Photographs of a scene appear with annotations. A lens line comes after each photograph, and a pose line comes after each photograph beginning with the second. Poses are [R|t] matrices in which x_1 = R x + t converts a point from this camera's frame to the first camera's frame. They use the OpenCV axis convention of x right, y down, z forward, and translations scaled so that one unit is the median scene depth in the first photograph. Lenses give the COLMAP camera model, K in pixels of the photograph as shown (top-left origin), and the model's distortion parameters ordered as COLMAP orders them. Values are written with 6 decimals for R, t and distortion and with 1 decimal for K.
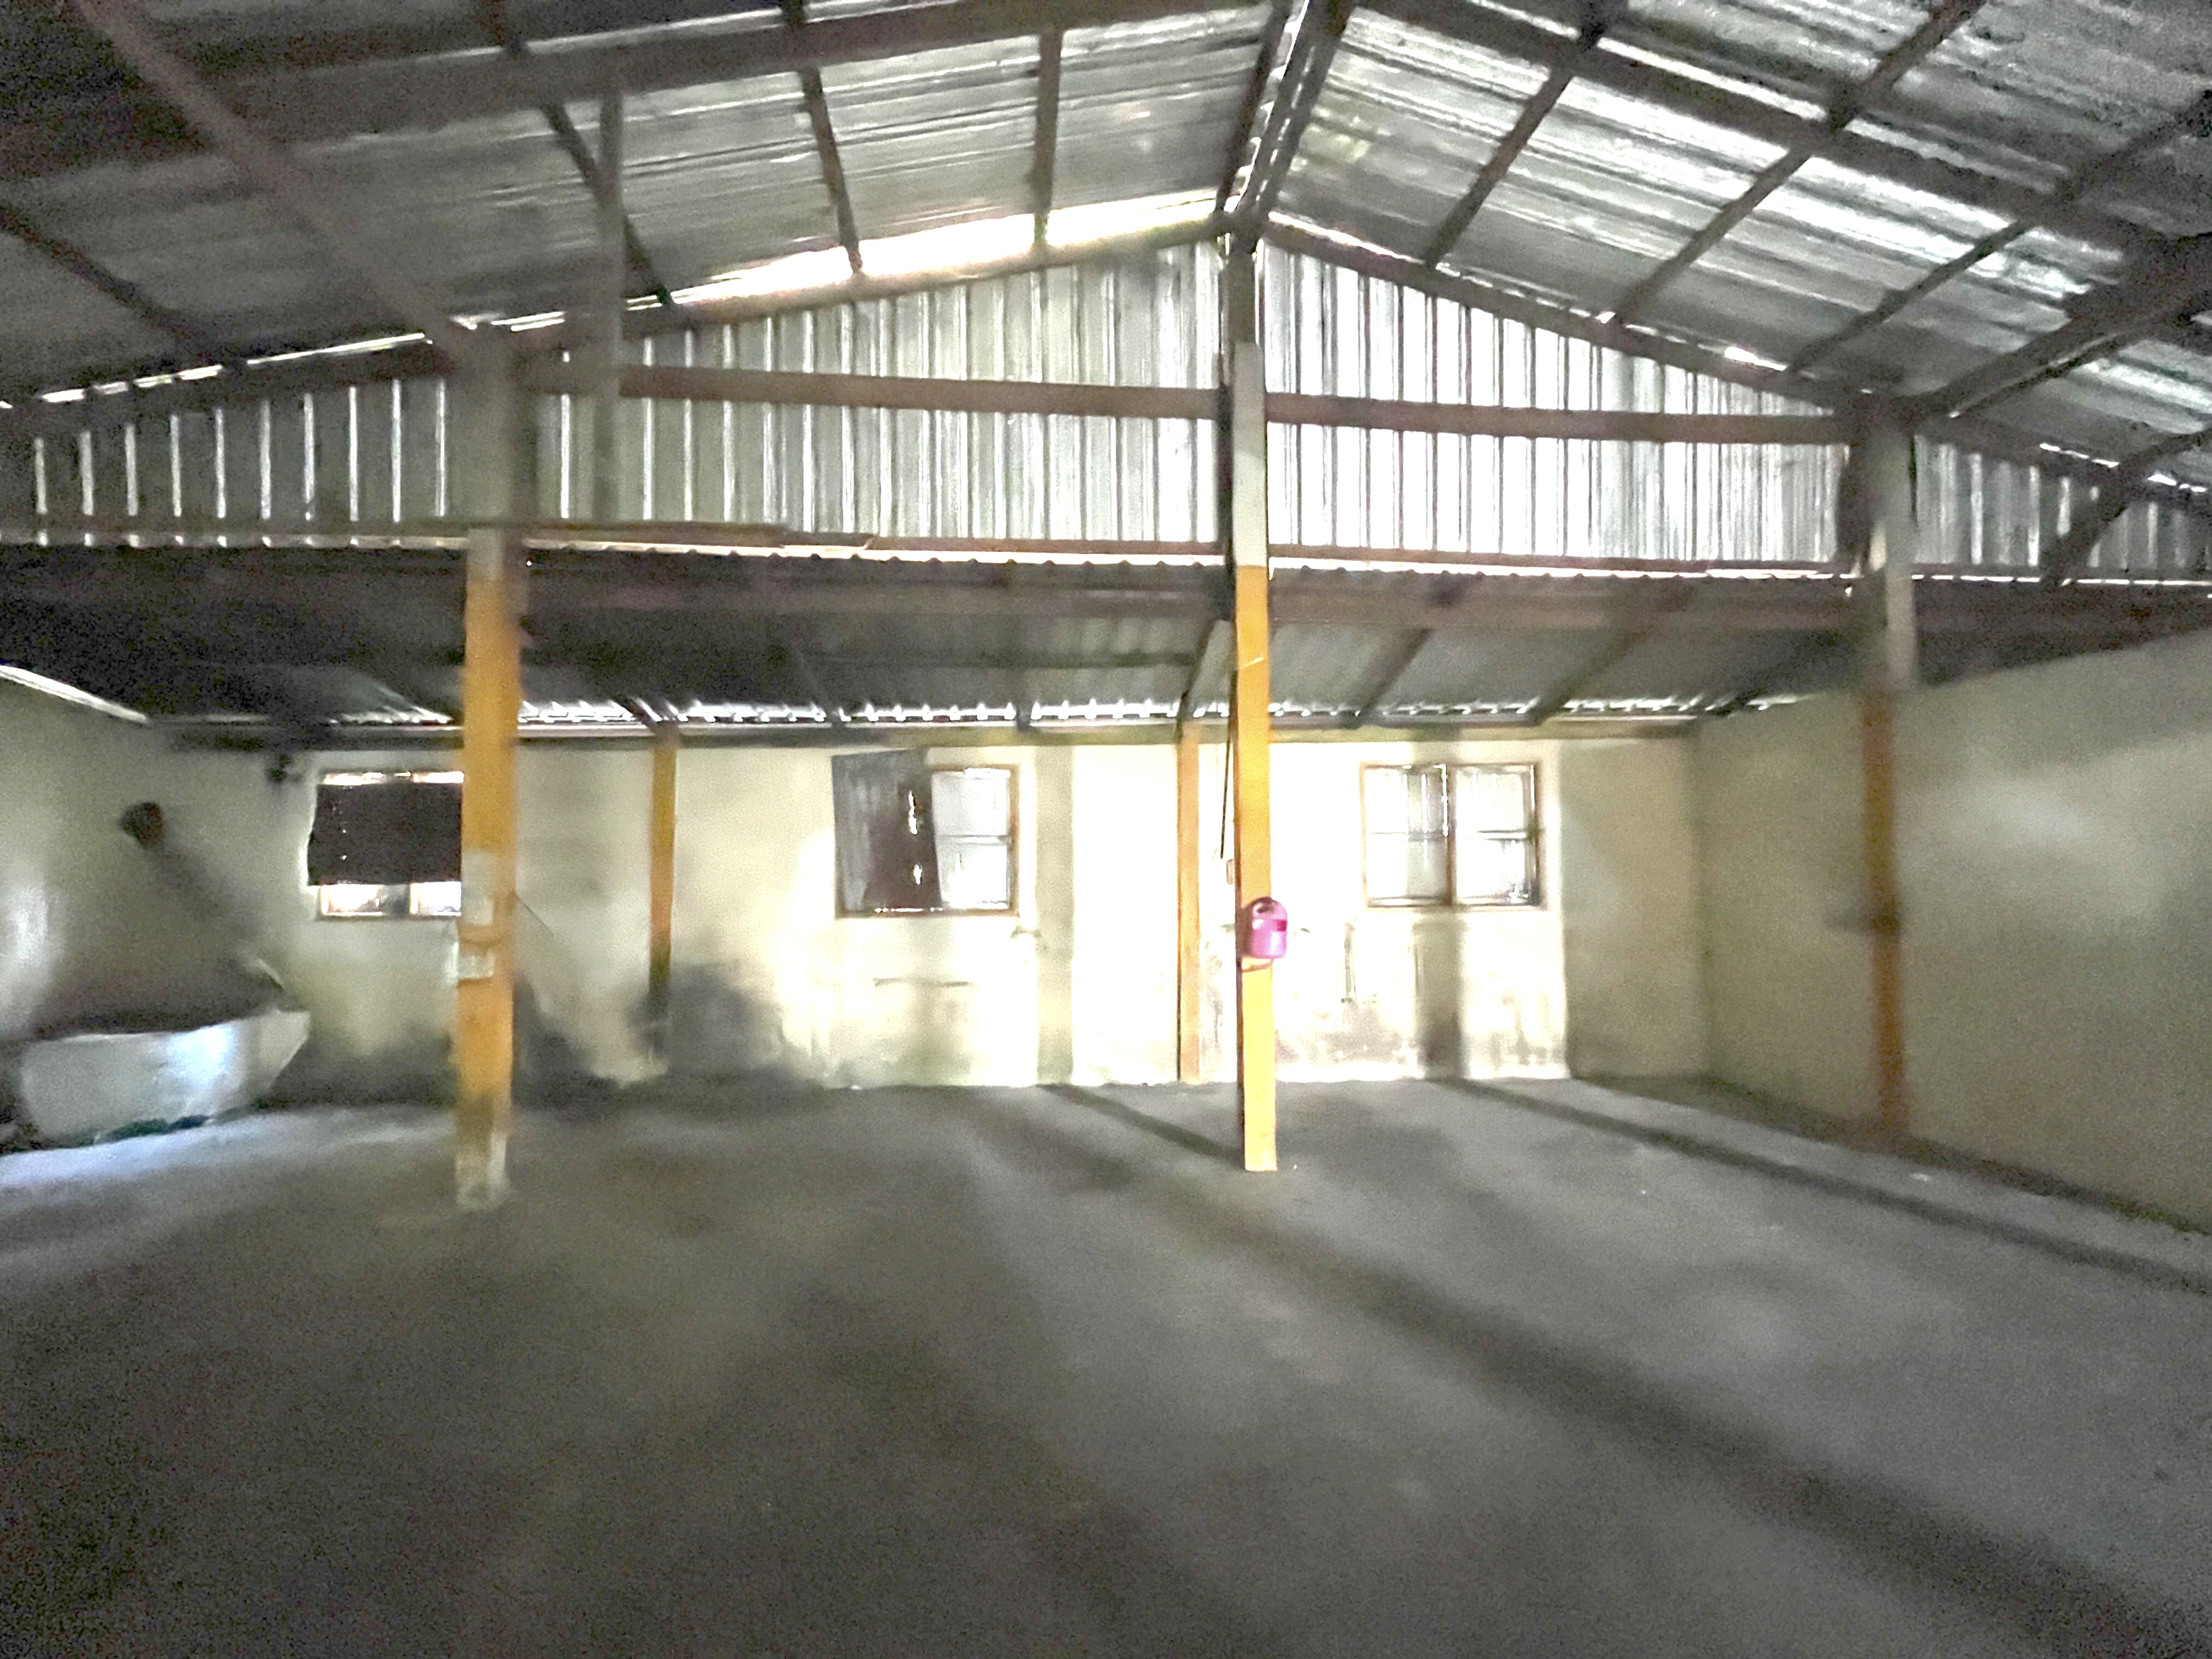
lens RADIAL K [[883.4, 0, 1099.3], [0, 883.4, 838.5], [0, 0, 1]] dist [-0.007942, -0.000024]
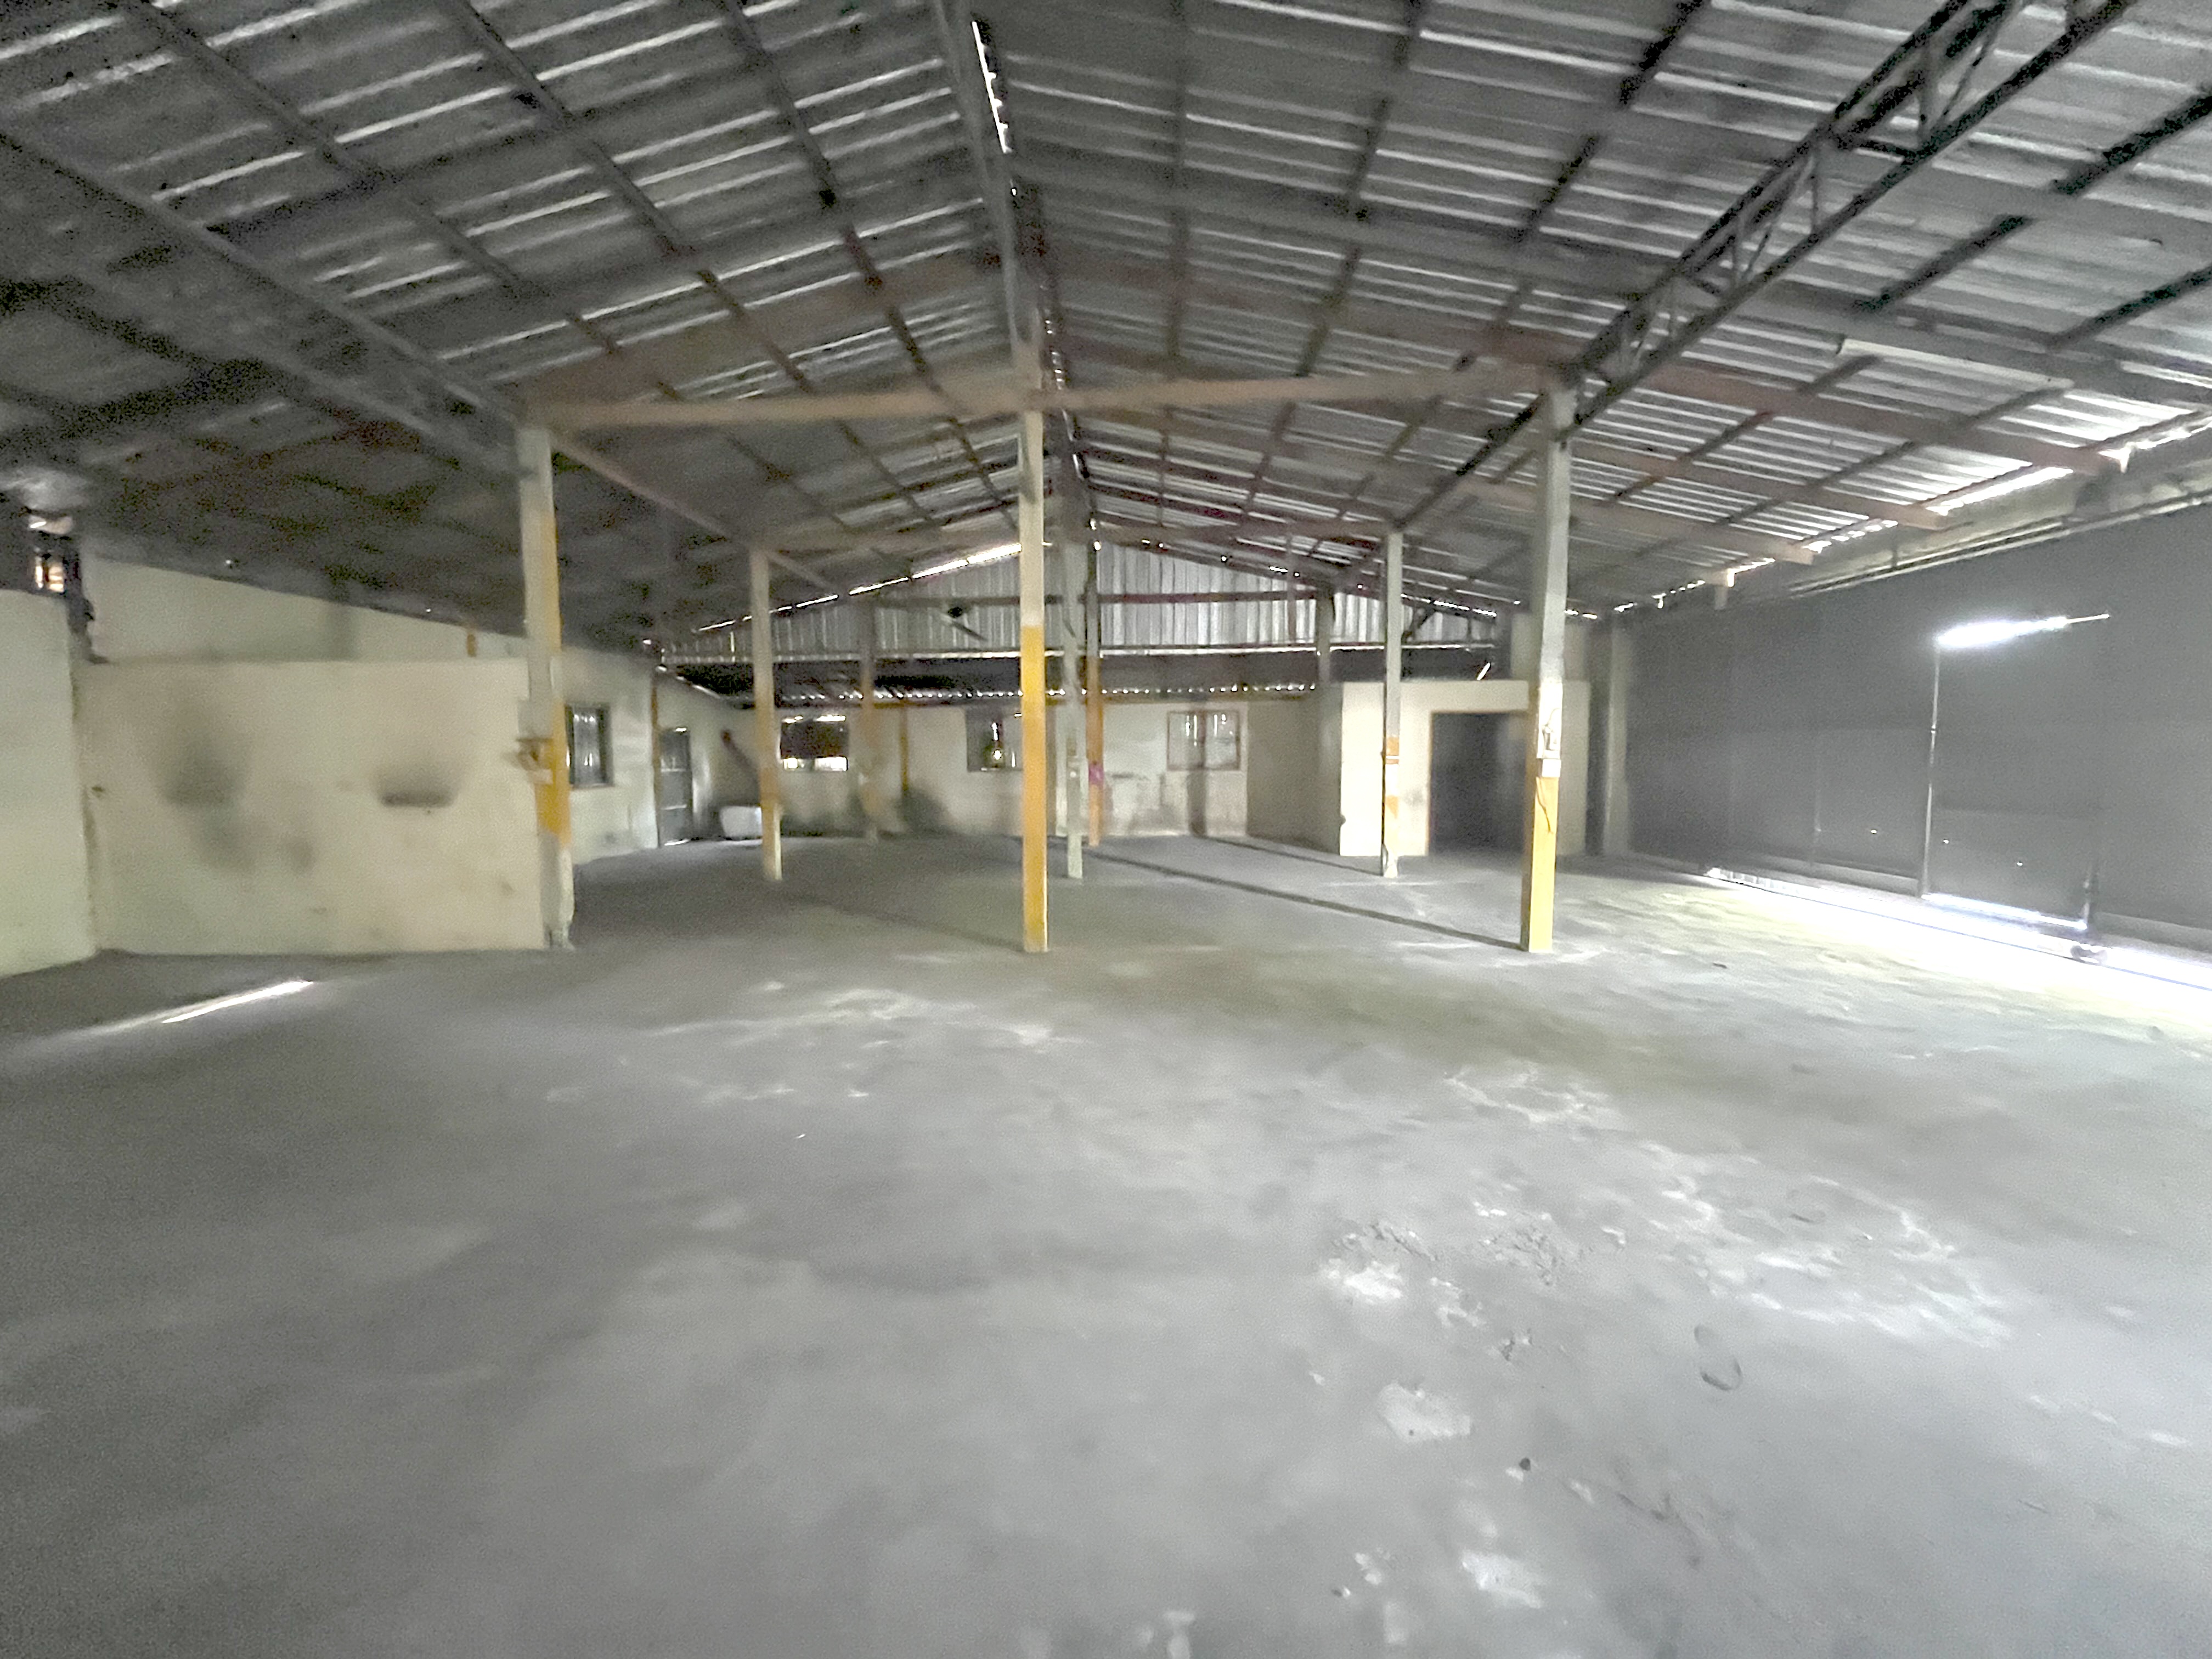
lens RADIAL K [[883.4, 0, 1099.3], [0, 883.4, 838.5], [0, 0, 1]] dist [-0.007942, -0.000024]
pose [[0.989513, 0.014389, -0.143724, 0.476581], [0.004387, 0.991573, 0.129472, -0.054183], [0.144375, -0.128745, 0.981112, -1.572696]]
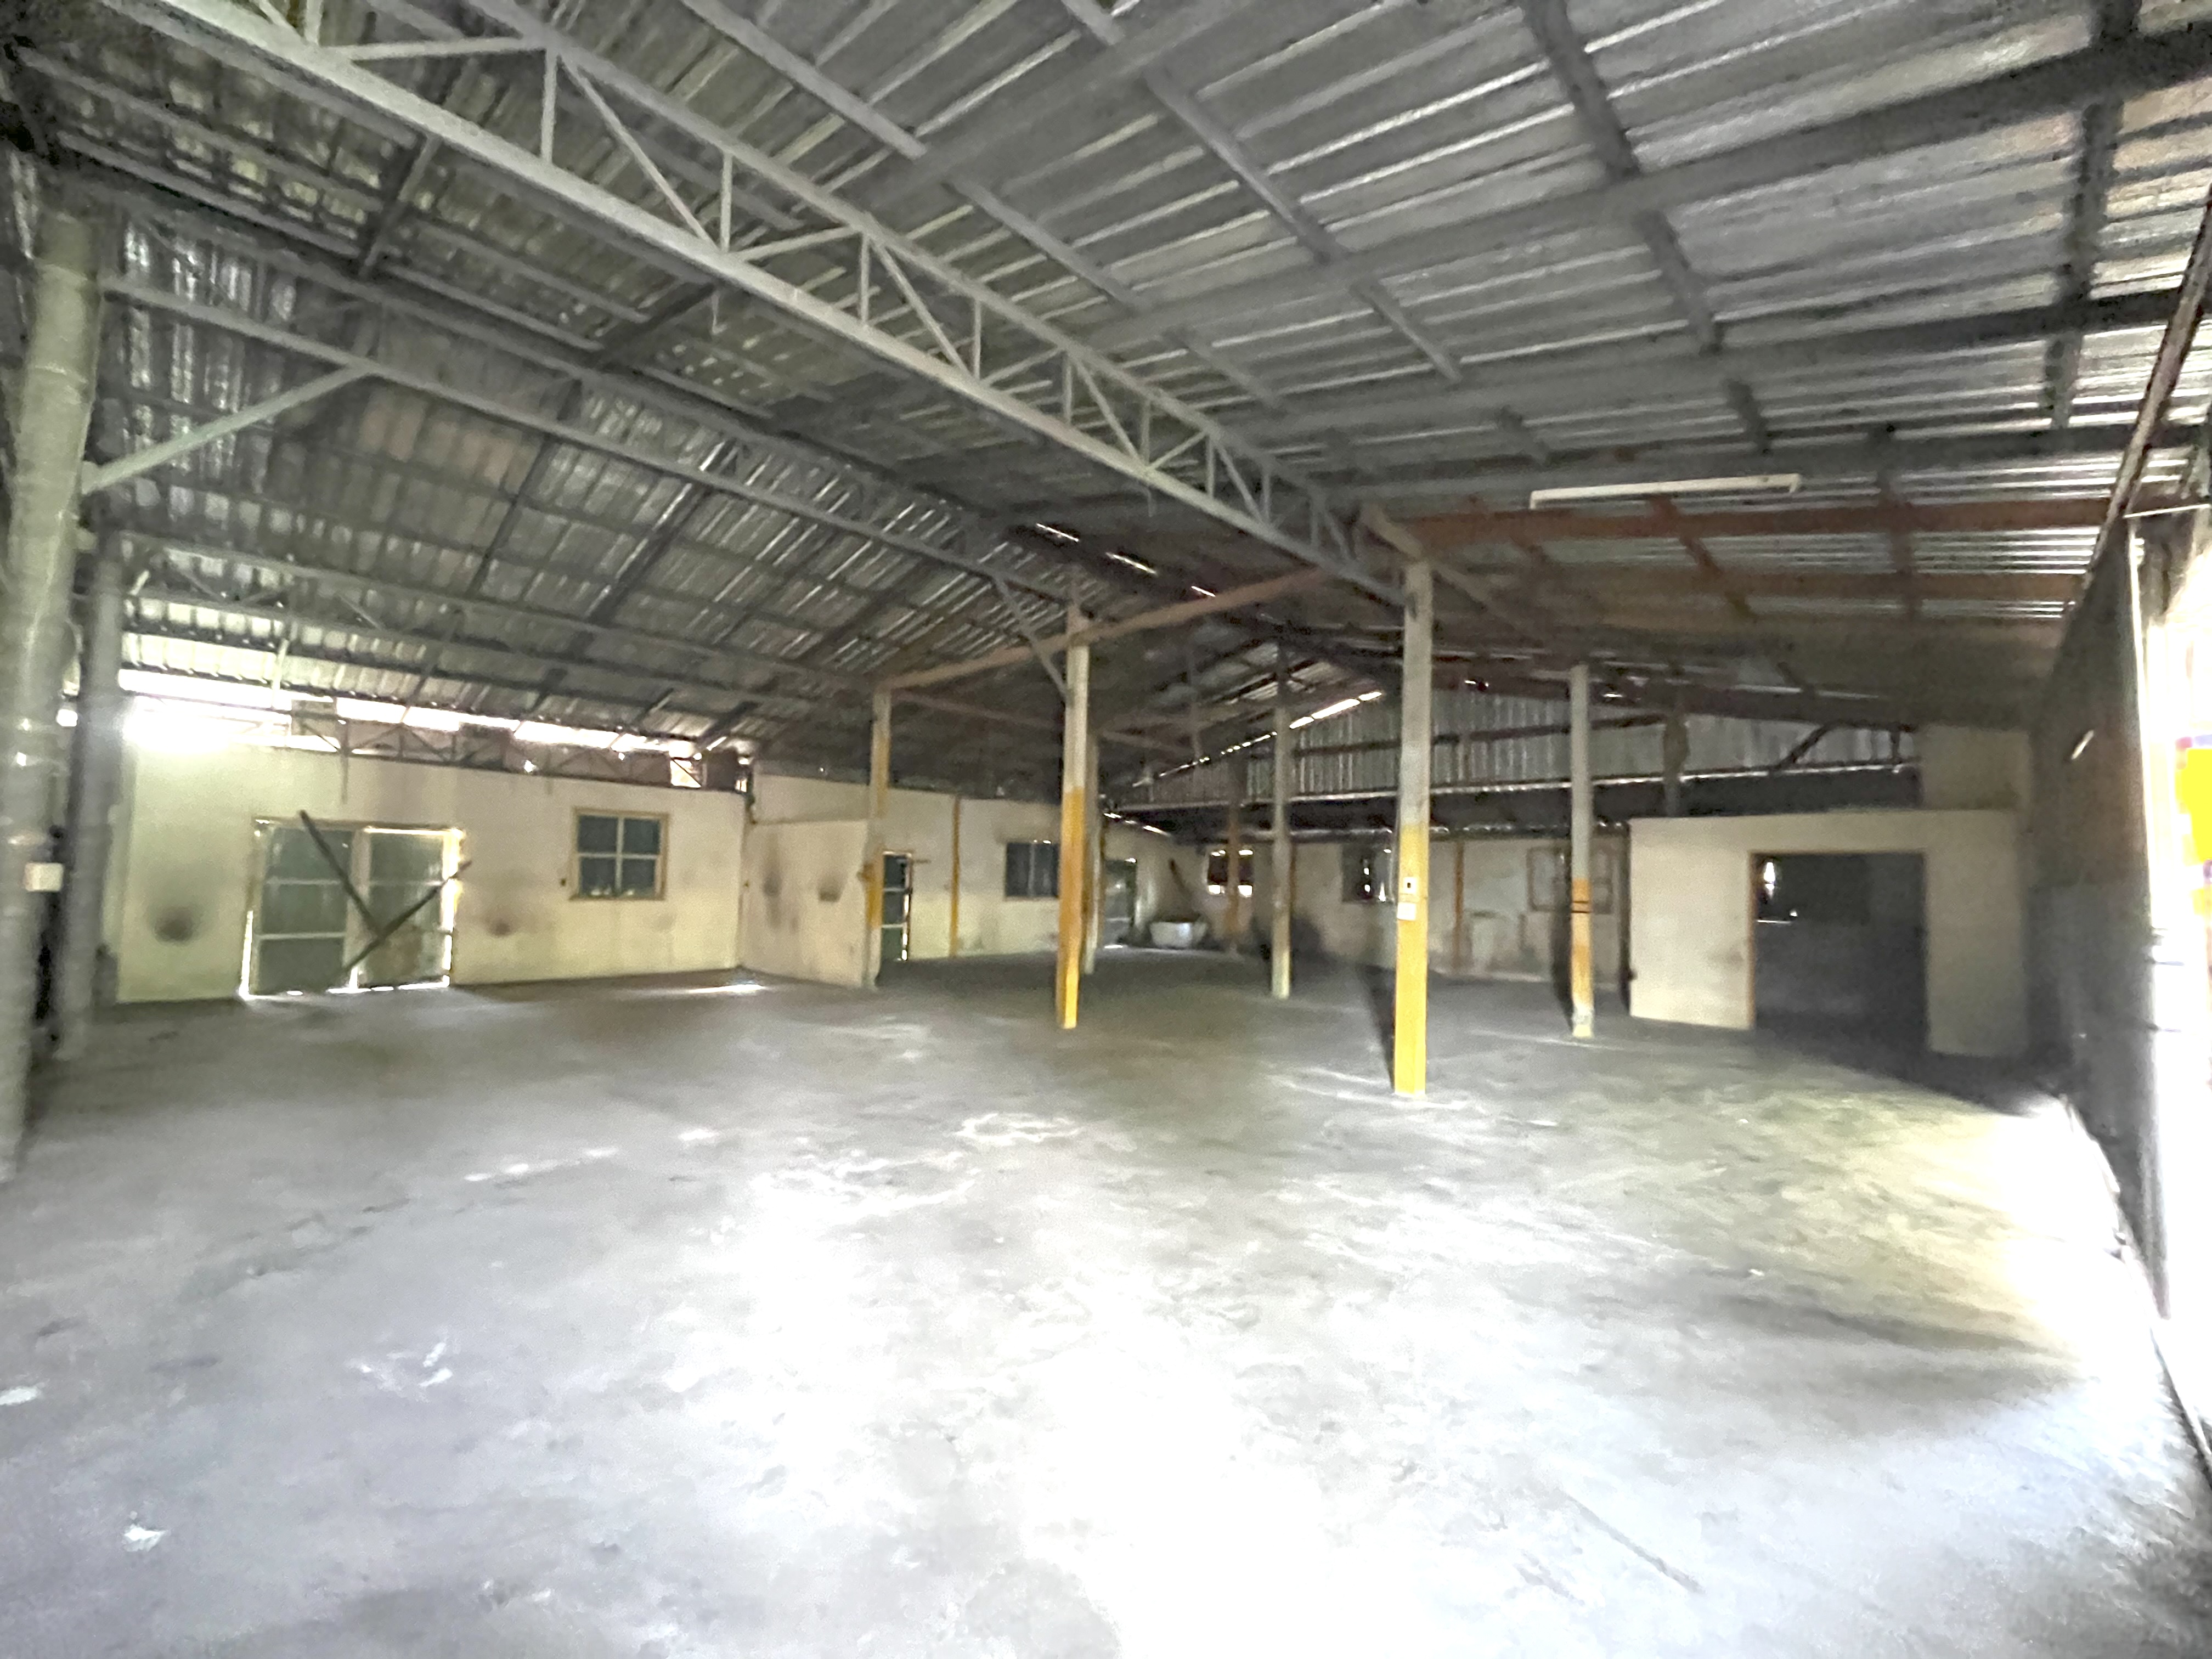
lens RADIAL K [[883.4, 0, 1099.3], [0, 883.4, 838.5], [0, 0, 1]] dist [-0.007942, -0.000024]
pose [[0.644980, -0.009629, -0.764139, 1.374589], [-0.006333, 0.999819, -0.017944, -0.062542], [0.764173, 0.016413, 0.644803, -1.447880]]
